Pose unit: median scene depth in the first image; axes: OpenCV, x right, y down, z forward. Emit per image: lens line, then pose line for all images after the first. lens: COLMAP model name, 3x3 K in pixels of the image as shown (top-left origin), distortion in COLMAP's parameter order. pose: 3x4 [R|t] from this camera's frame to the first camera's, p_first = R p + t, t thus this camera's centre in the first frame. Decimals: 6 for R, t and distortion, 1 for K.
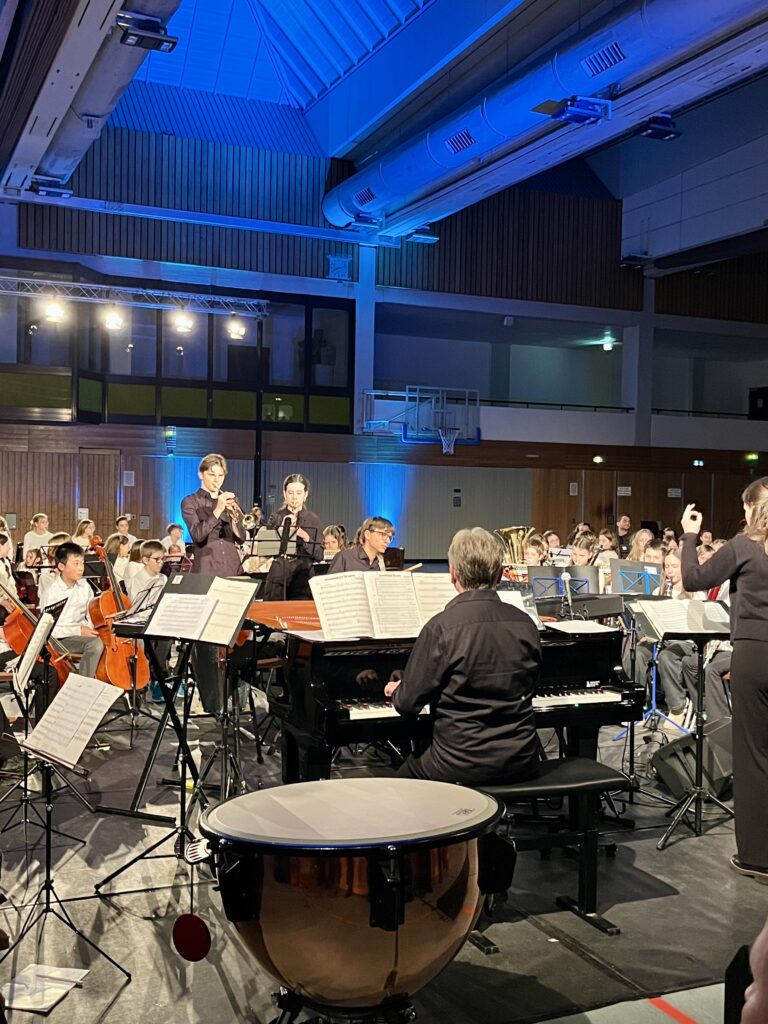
lens RADIAL K [[1137.8, 0, 383.5], [0, 1137.8, 508.1], [0, 0, 1]] dist [0.035447, 0.000000]
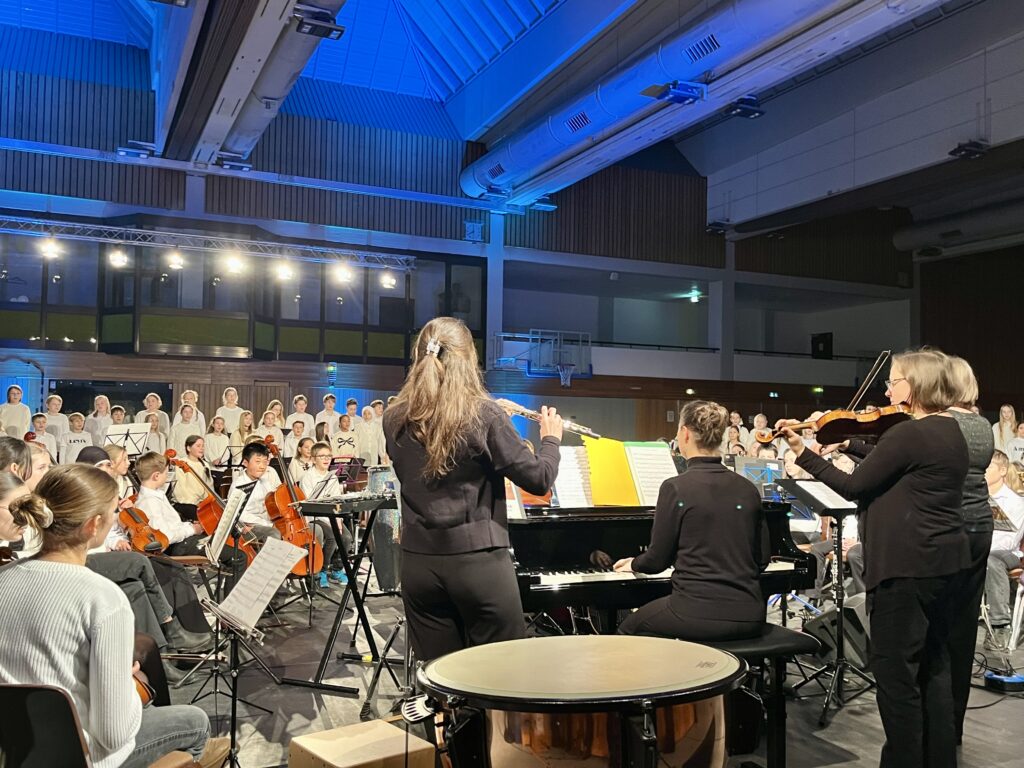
lens RADIAL K [[934.2, 0, 509.6], [0, 934.2, 387.9], [0, 0, 1]] dist [0.033701, 0.000000]
pose [[0.999941, -0.003256, 0.010383, -0.014103], [0.003852, 0.998316, -0.057882, 0.012714], [-0.010177, 0.057918, 0.998269, 0.034281]]
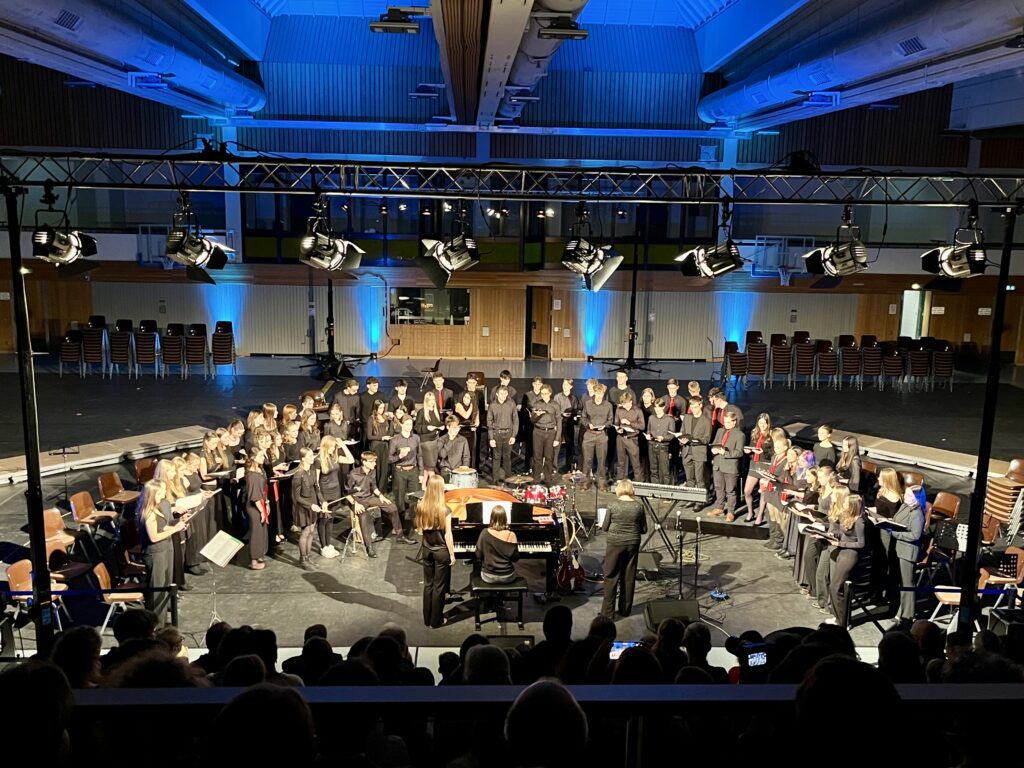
lens RADIAL K [[940.3, 0, 501.3], [0, 940.3, 380.4], [0, 0, 1]] dist [0.028806, 0.000000]
pose [[0.926970, 0.067144, -0.369078, 0.208696], [-0.005240, 0.986073, 0.166229, -0.152554], [0.375099, -0.152155, 0.914412, -0.244428]]
